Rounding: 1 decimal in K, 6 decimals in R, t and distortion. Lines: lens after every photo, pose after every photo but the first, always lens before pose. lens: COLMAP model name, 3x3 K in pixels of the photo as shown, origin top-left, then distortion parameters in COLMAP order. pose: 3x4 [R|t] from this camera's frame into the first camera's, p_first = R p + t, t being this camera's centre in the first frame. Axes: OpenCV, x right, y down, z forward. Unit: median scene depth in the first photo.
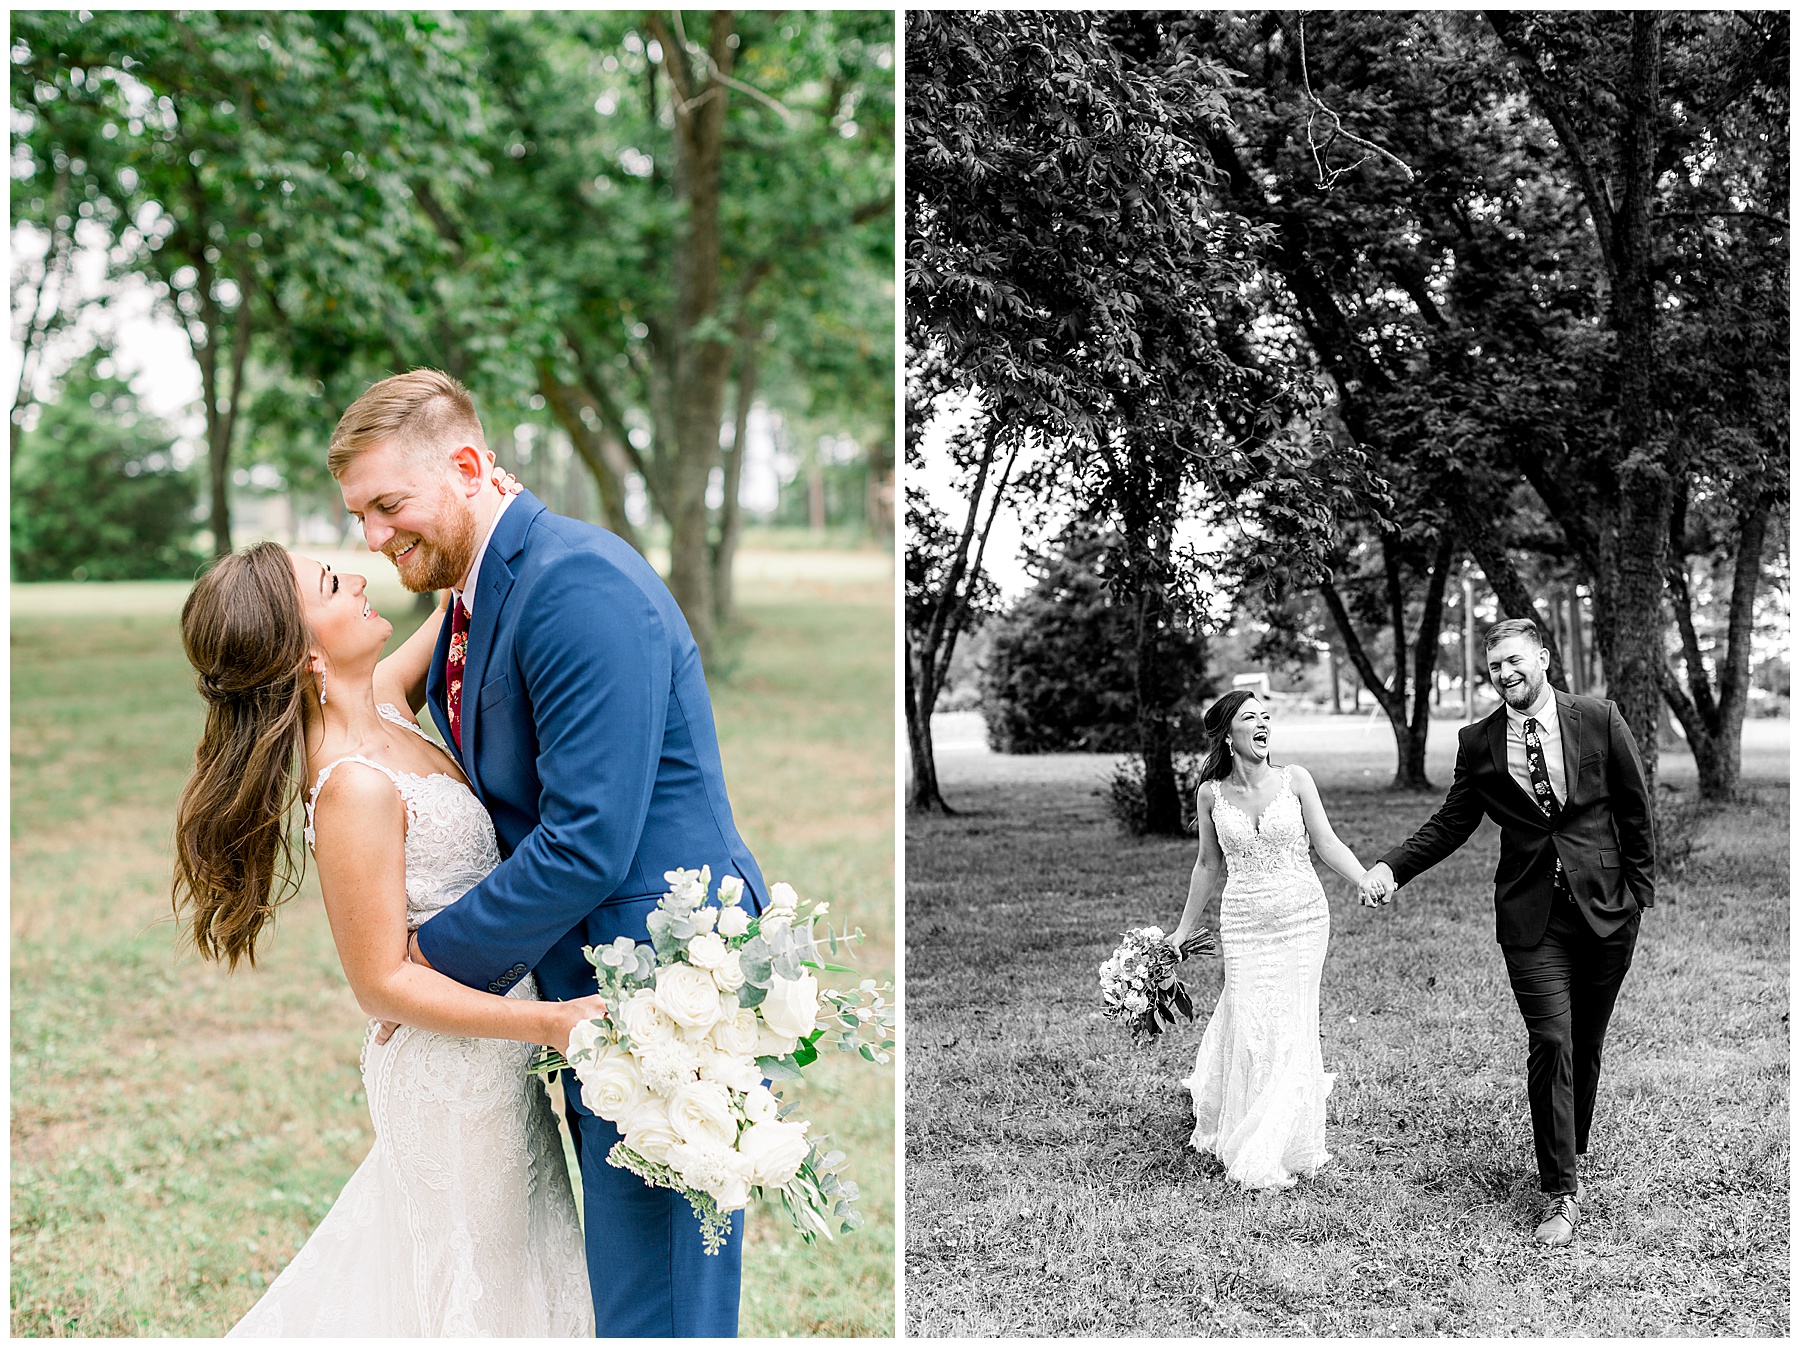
lens RADIAL K [[3710.6, 0, 901.4], [0, 3710.6, 761.8], [0, 0, 1]] dist [-0.017283, 0.288191]
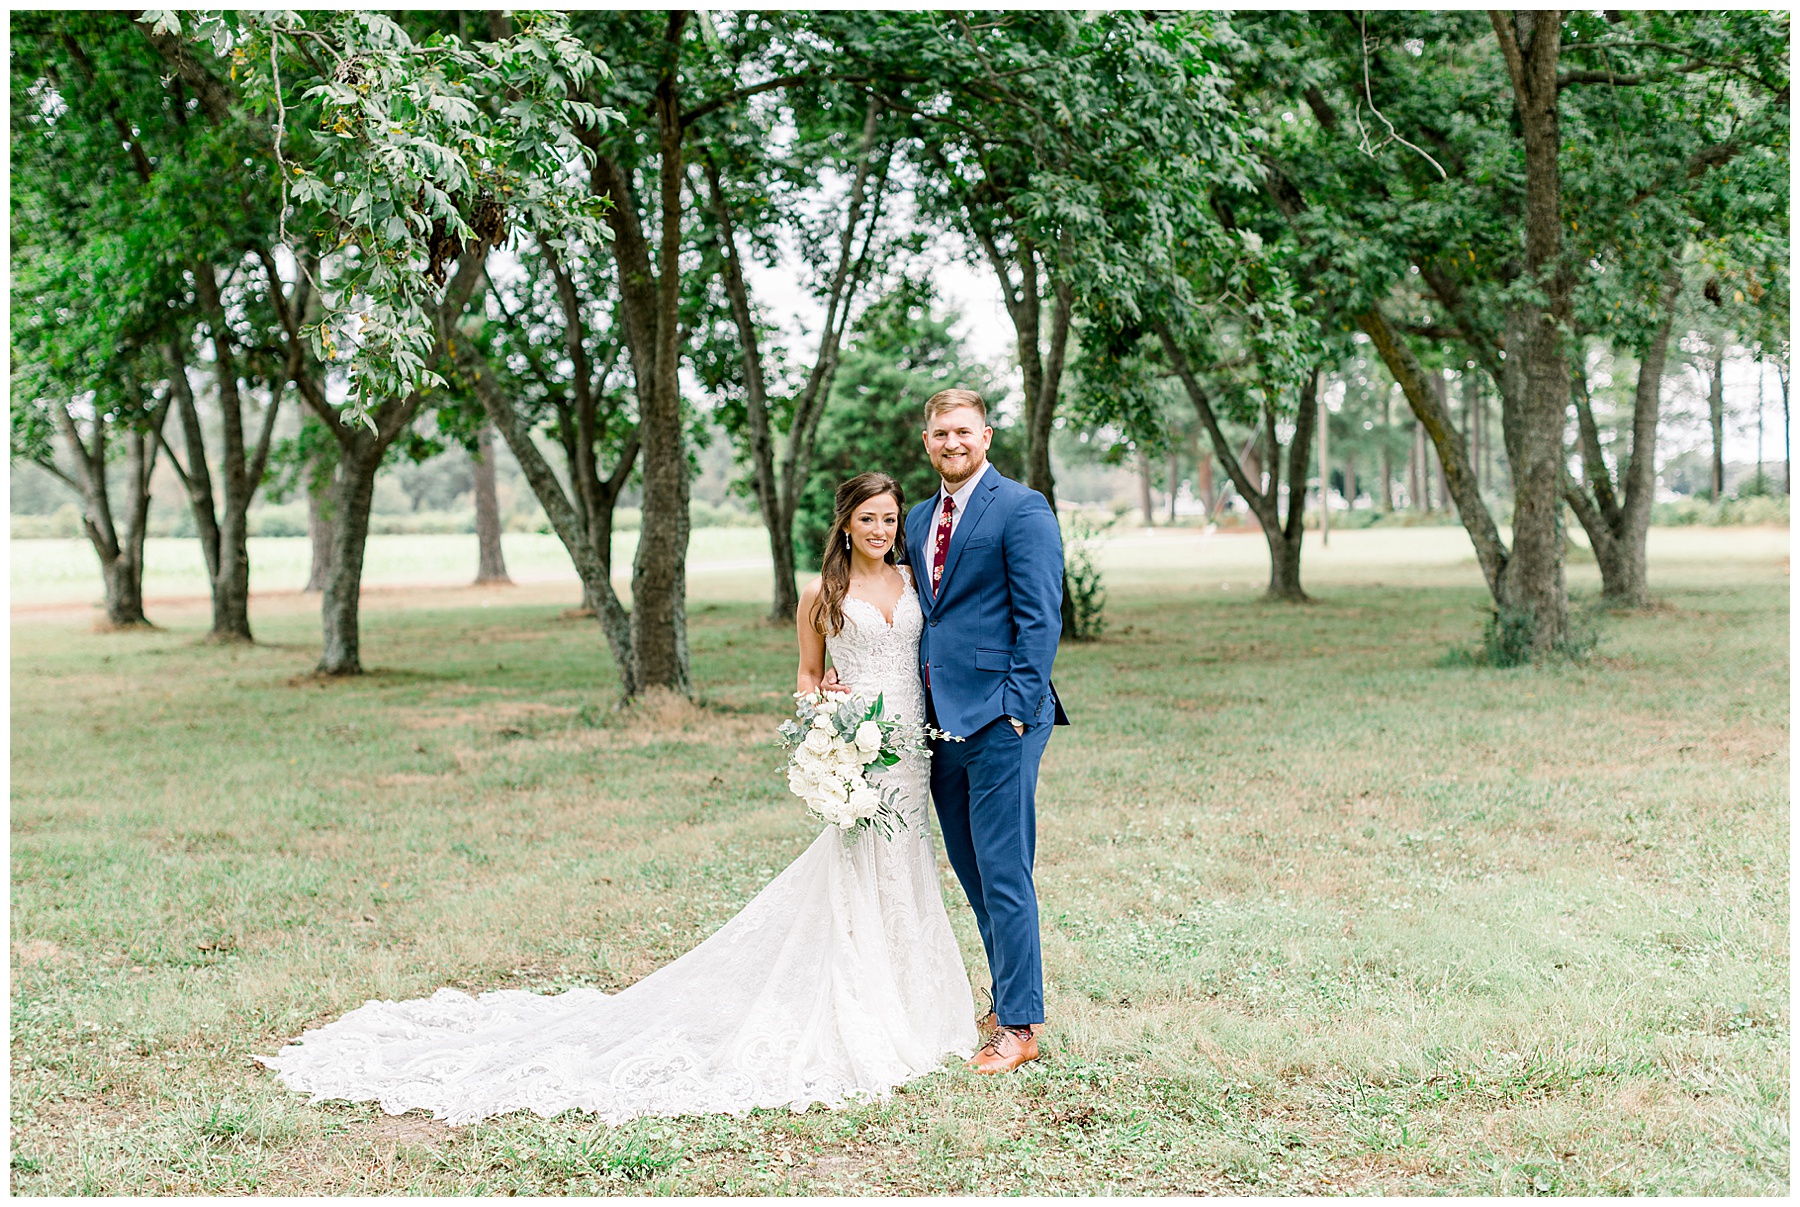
lens RADIAL K [[2352.5, 0, 923.8], [0, 2352.5, 580.7], [0, 0, 1]] dist [-0.001301, -0.023804]
pose [[0.997230, -0.008857, -0.073844, 0.092885], [0.010264, 0.999772, 0.018698, -0.009751], [0.073662, -0.019404, 0.997094, 0.416082]]
